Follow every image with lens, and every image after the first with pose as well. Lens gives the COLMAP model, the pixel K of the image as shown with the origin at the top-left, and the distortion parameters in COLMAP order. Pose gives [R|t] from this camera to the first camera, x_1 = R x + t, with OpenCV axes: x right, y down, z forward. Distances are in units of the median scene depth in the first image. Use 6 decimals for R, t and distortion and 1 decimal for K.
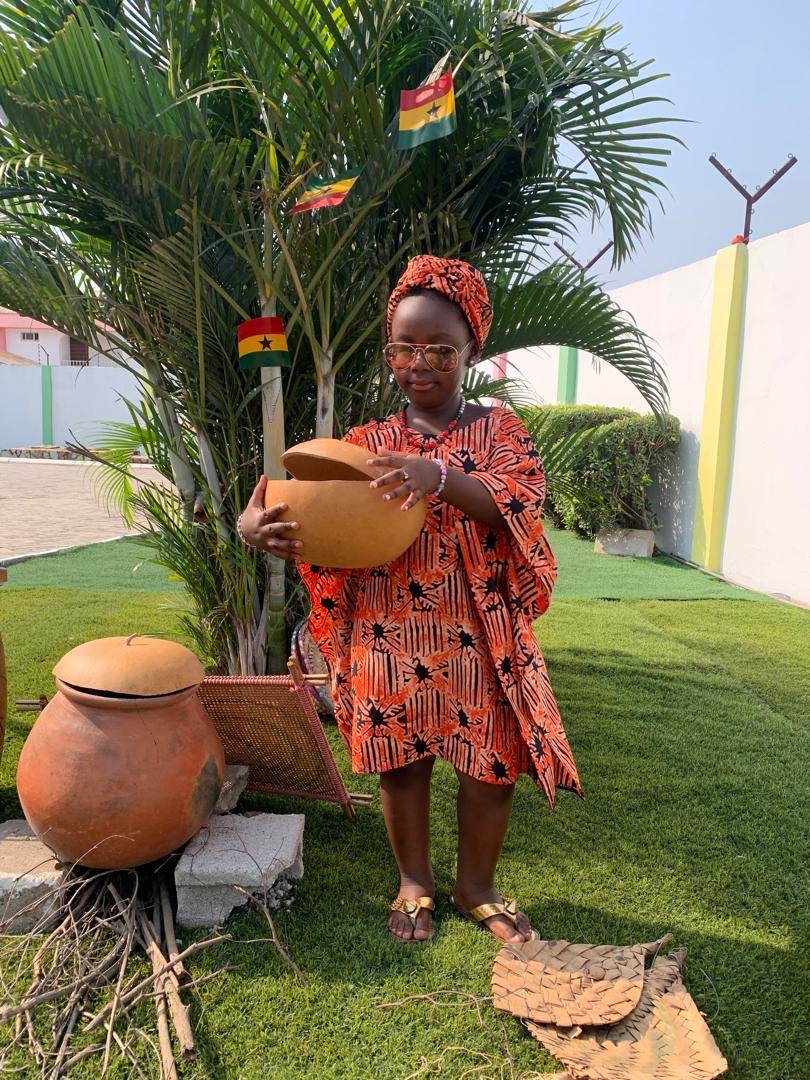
lens RADIAL K [[827.1, 0, 400.7], [0, 827.1, 544.7], [0, 0, 1]] dist [-0.000818, -0.026235]
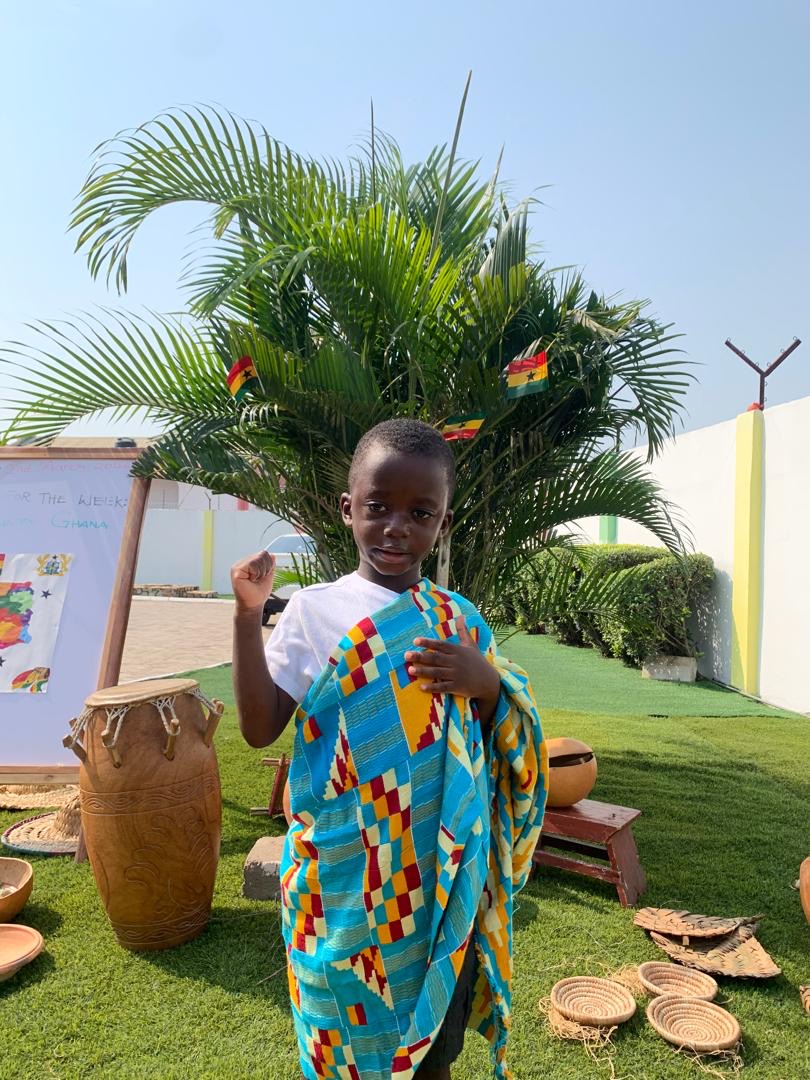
lens RADIAL K [[827.1, 0, 393.8], [0, 827.1, 546.5], [0, 0, 1]] dist [-0.000818, -0.026235]
pose [[0.998575, -0.007421, -0.052853, -0.044169], [-0.000947, 0.987665, -0.156577, 0.011393], [0.053363, 0.156404, 0.986251, -0.159309]]
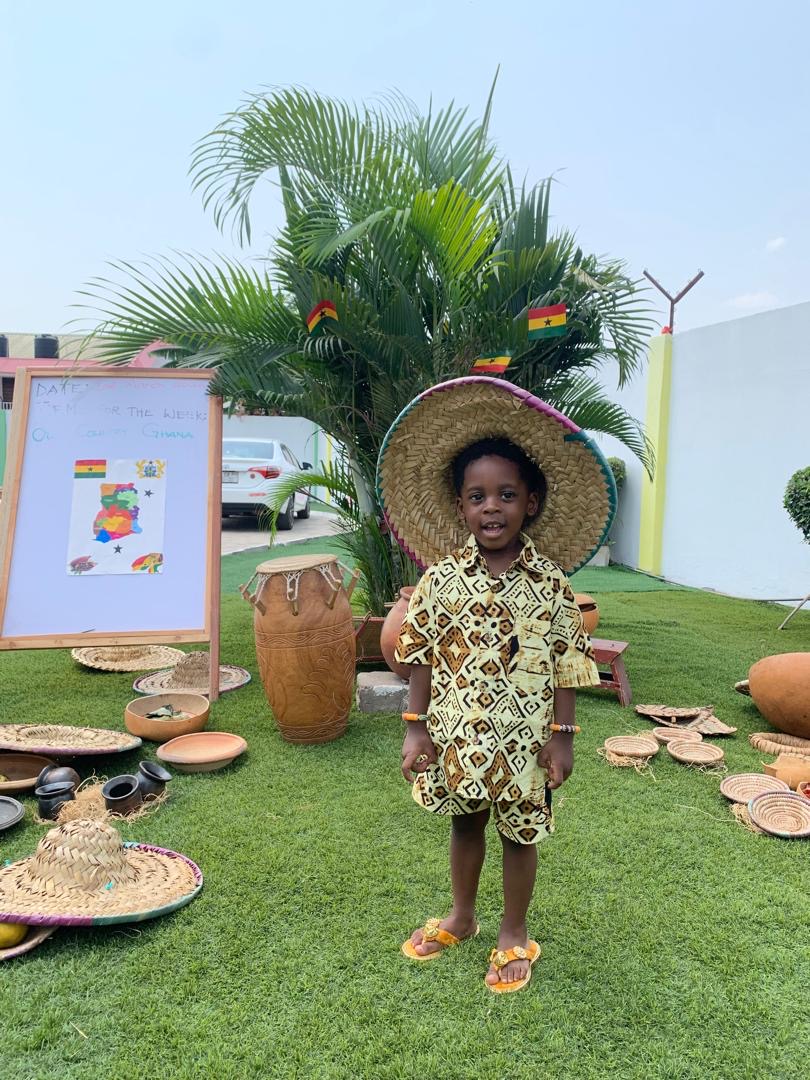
lens RADIAL K [[827.1, 0, 403.8], [0, 827.1, 533.4], [0, 0, 1]] dist [-0.000818, -0.026235]
pose [[0.994789, -0.015020, 0.100839, -0.165319], [0.020246, 0.998493, -0.051005, 0.026662], [-0.099921, 0.052781, 0.993595, -0.300274]]
